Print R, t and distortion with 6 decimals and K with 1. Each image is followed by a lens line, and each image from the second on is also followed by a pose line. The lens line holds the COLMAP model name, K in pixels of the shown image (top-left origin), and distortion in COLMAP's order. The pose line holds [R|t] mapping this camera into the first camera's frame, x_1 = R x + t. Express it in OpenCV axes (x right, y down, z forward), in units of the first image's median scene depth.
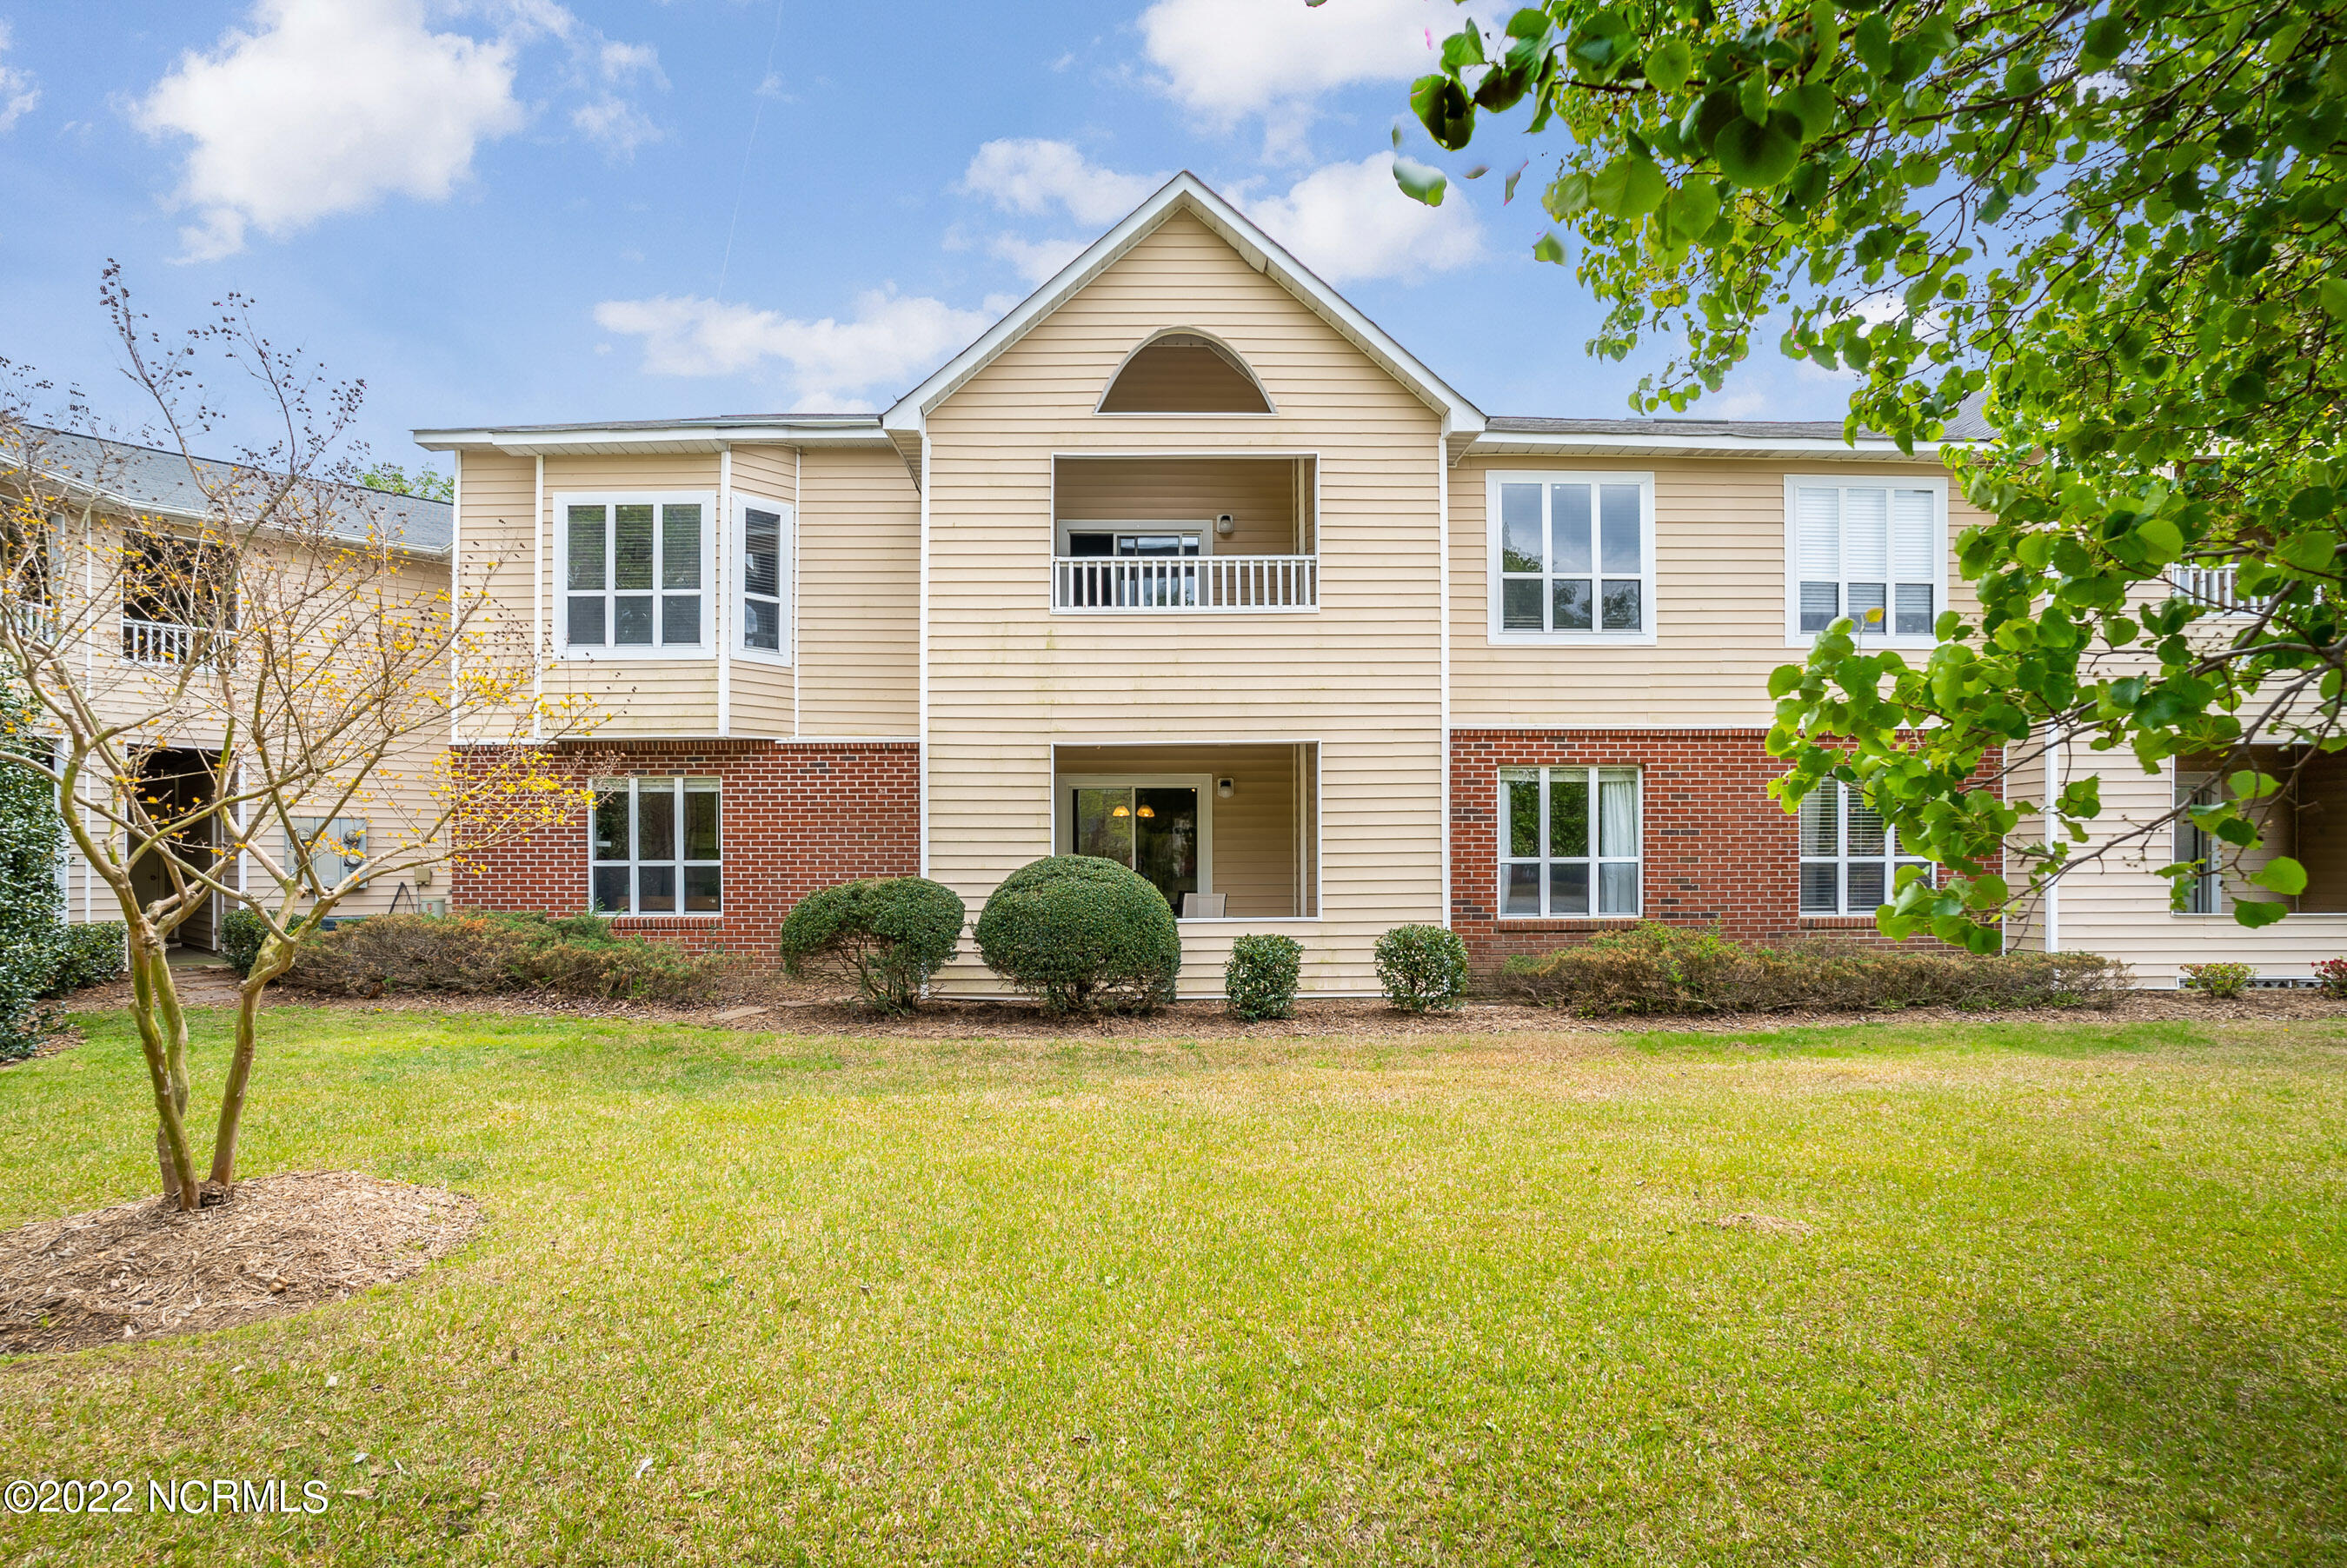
lens RADIAL K [[1273.3, 0, 1175.3], [0, 1273.3, 804.6], [0, 0, 1]] dist [-0.032057, 0.000018]
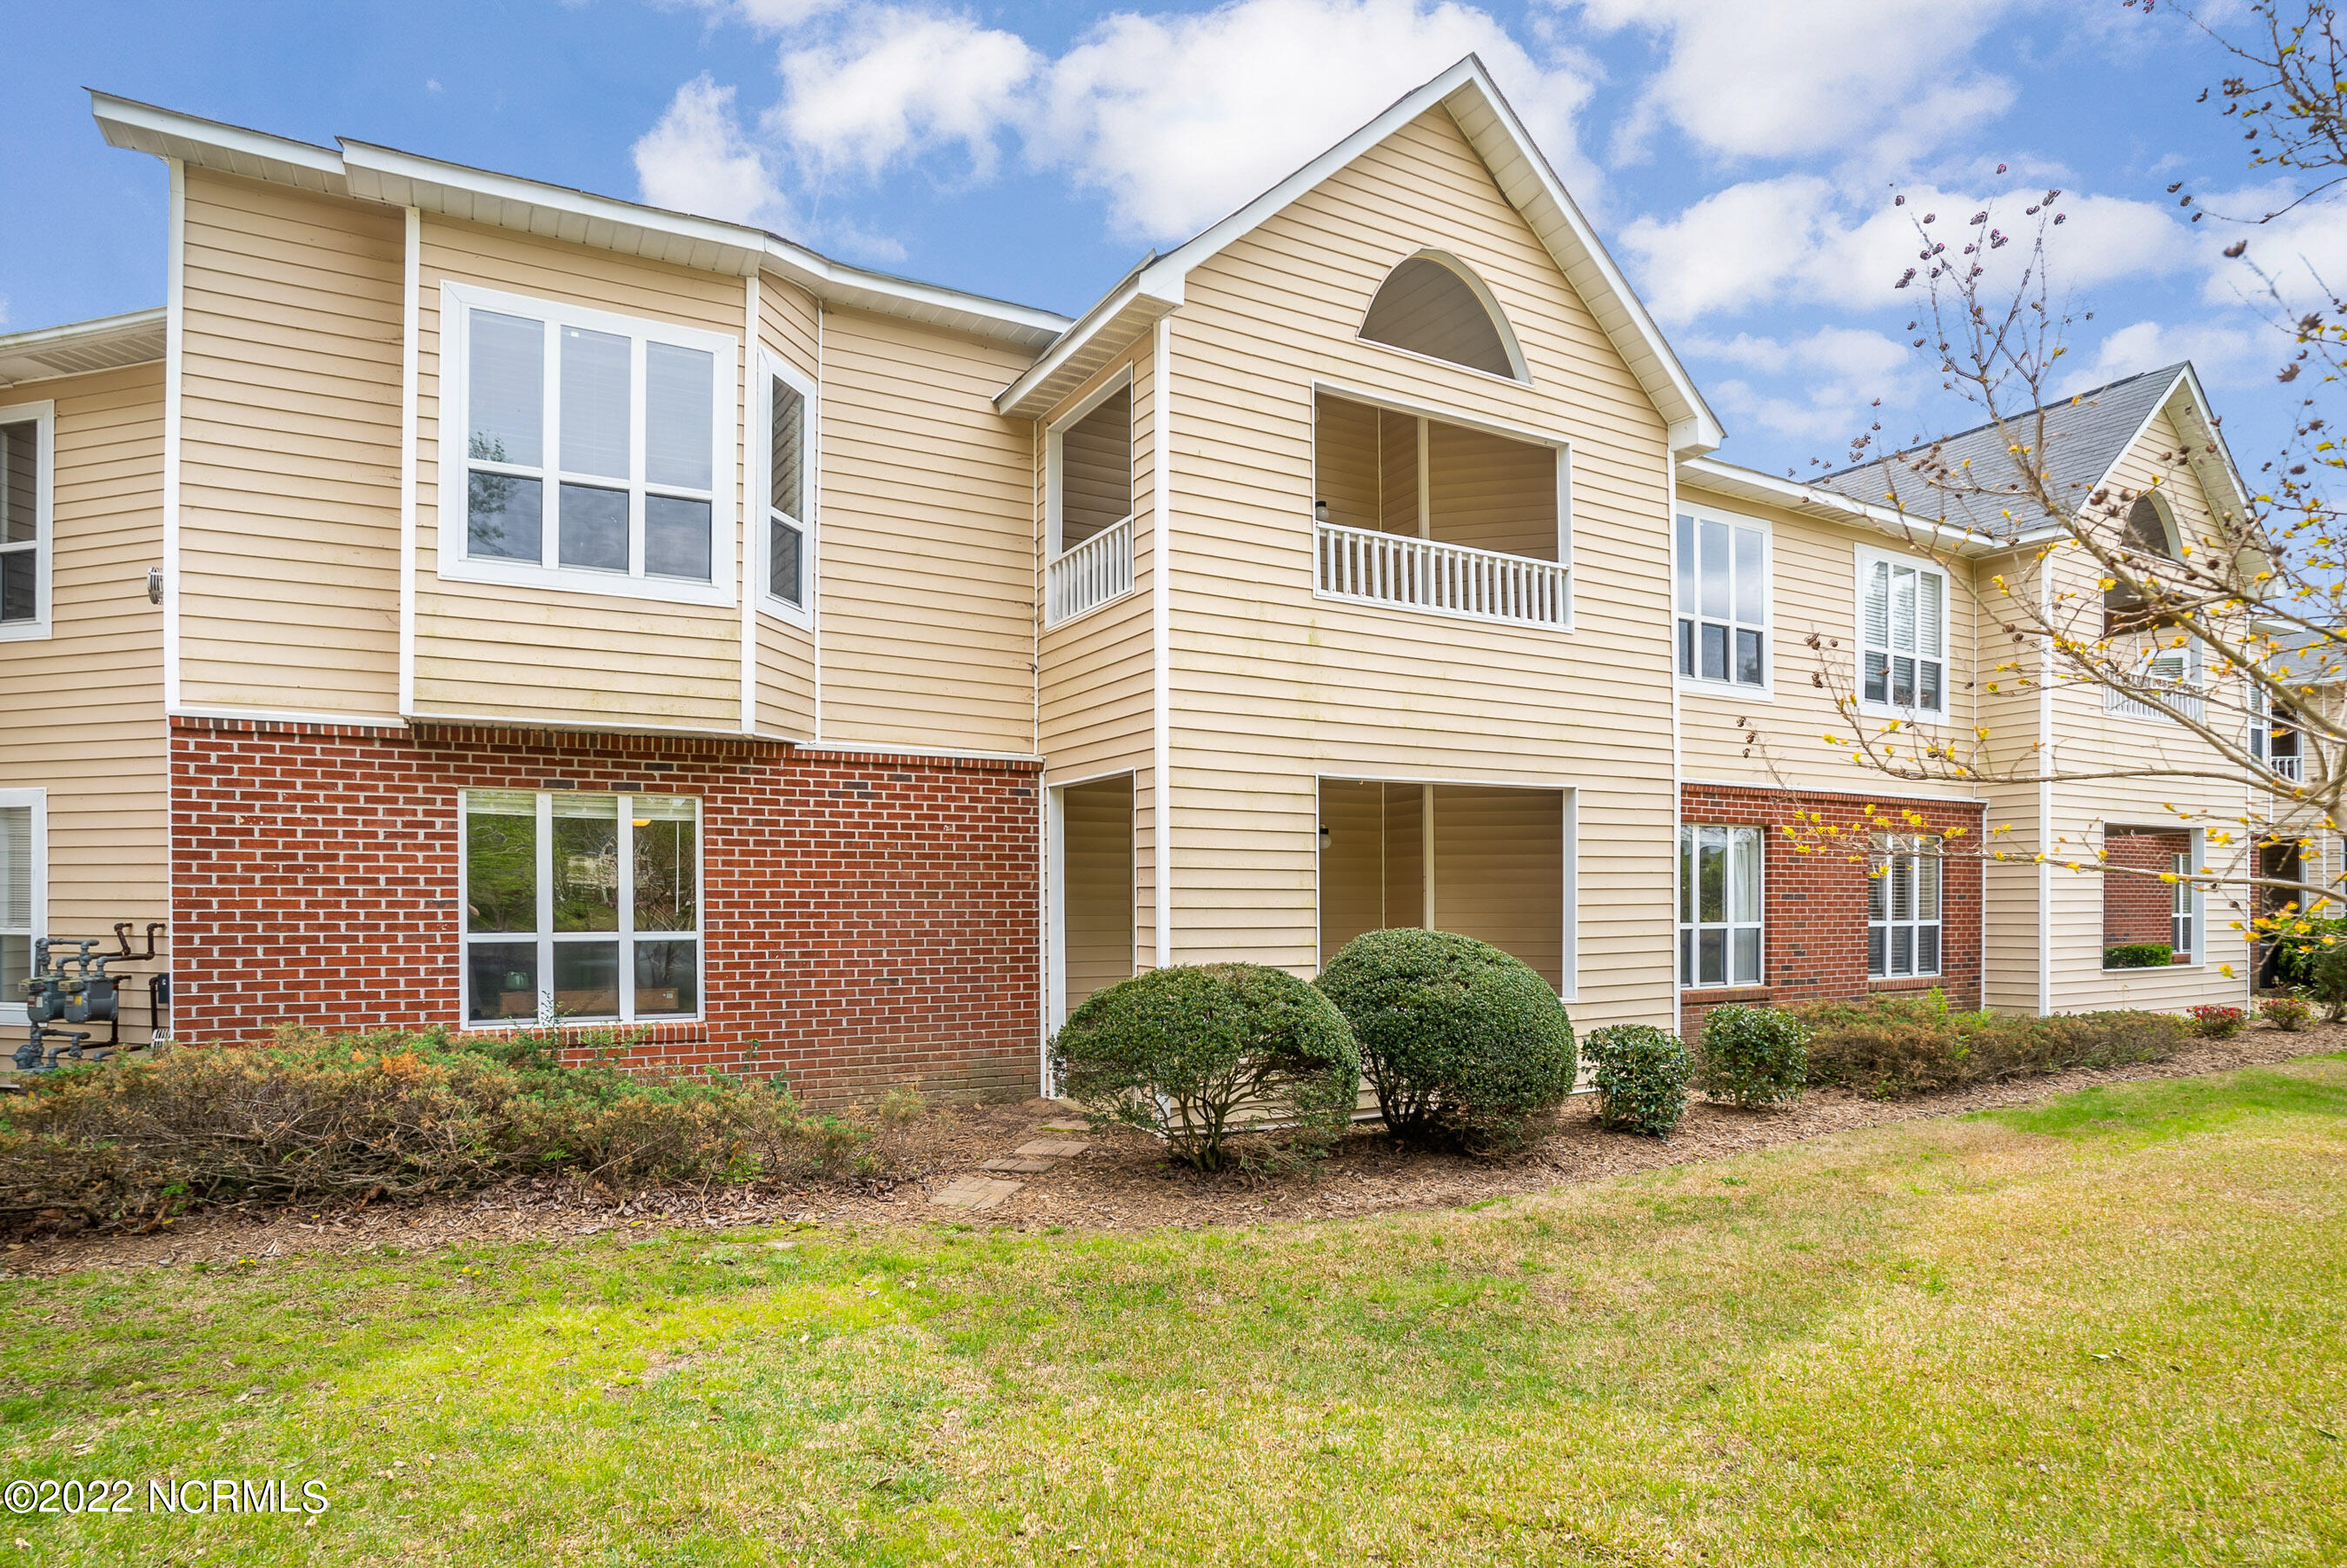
lens RADIAL K [[1273.3, 0, 1171.8], [0, 1273.3, 859.7], [0, 0, 1]] dist [-0.032057, 0.000018]
pose [[0.884489, 0.019214, 0.466166, -0.461776], [-0.025333, 0.999656, 0.006862, -0.001393], [-0.465873, -0.017878, 0.884671, 0.351174]]
